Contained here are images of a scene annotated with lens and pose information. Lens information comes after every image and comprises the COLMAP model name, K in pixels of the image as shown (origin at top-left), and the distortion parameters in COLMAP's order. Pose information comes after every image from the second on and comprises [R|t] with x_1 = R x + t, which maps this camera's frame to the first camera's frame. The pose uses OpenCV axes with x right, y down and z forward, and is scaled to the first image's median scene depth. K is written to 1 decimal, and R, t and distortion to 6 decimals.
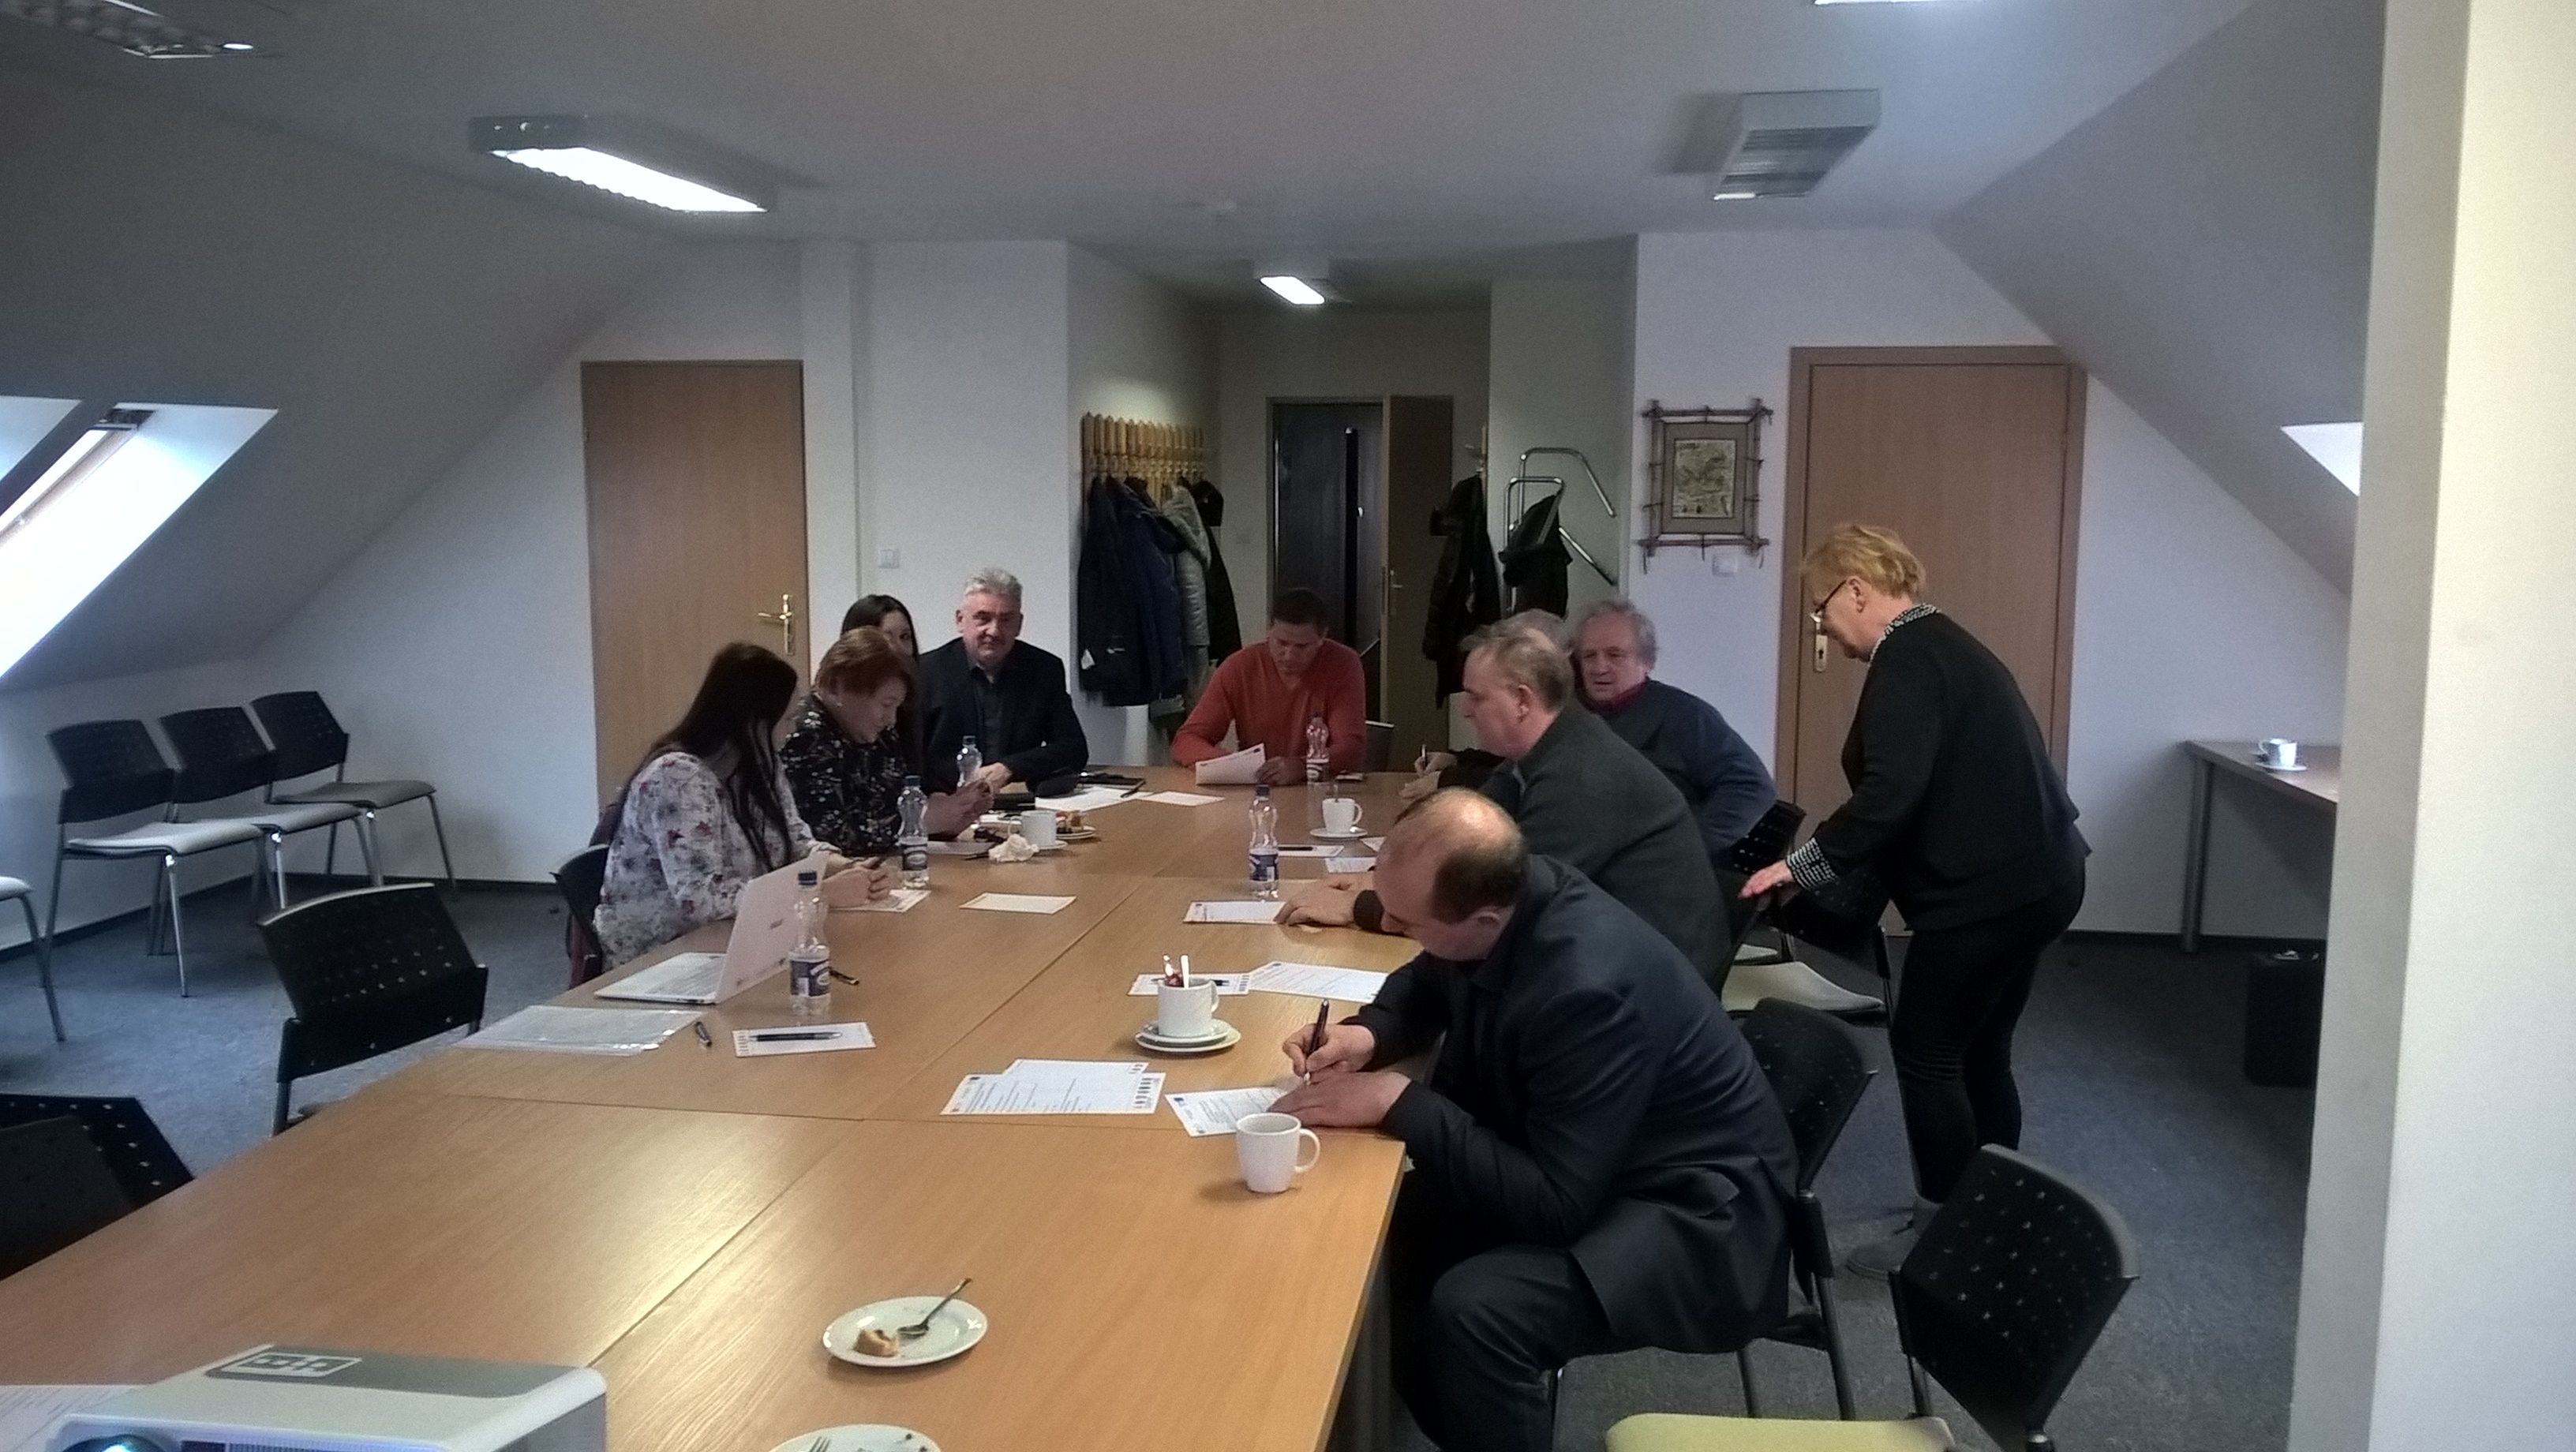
lens RADIAL K [[2054.7, 0, 1285.9], [0, 2054.7, 728.6], [0, 0, 1]] dist [0.073227, 0.002674]
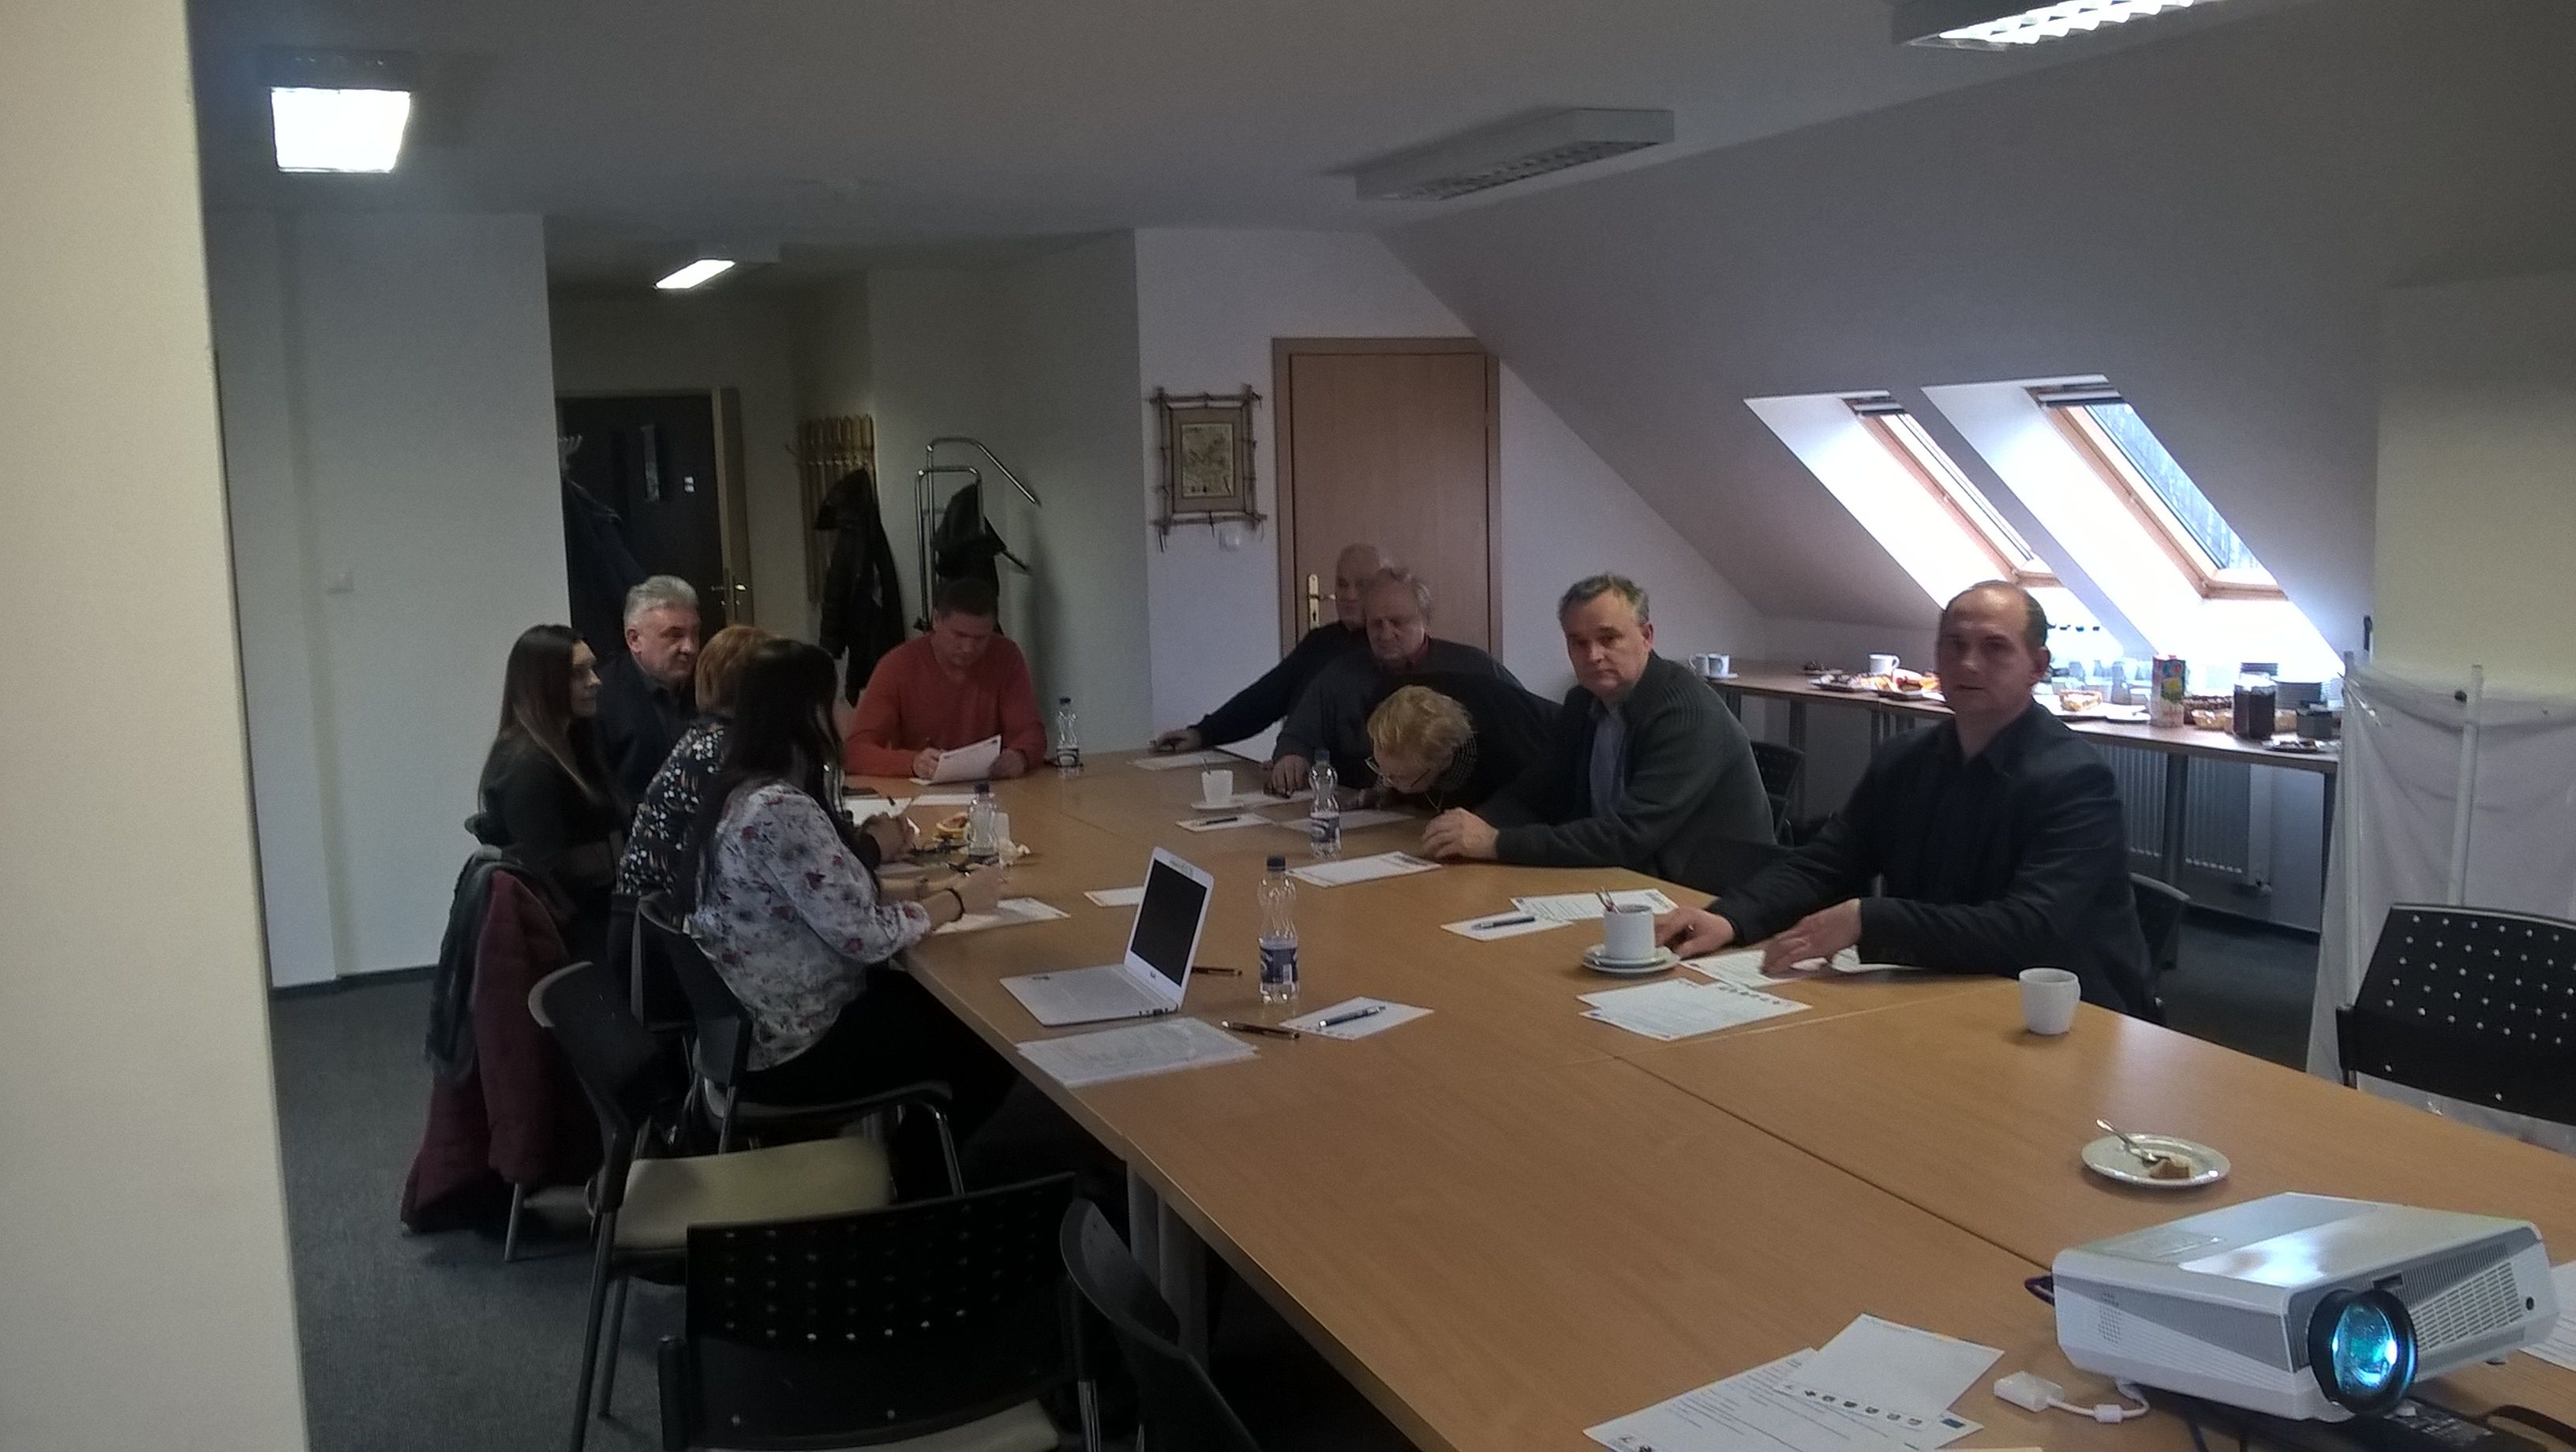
lens RADIAL K [[2054.7, 0, 1273.3], [0, 2054.7, 742.3], [0, 0, 1]] dist [0.073227, 0.002674]
pose [[0.853125, -0.106070, 0.510810, -0.333857], [0.101153, 0.994164, 0.037500, -0.011721], [-0.511807, 0.019678, 0.858875, 0.064565]]
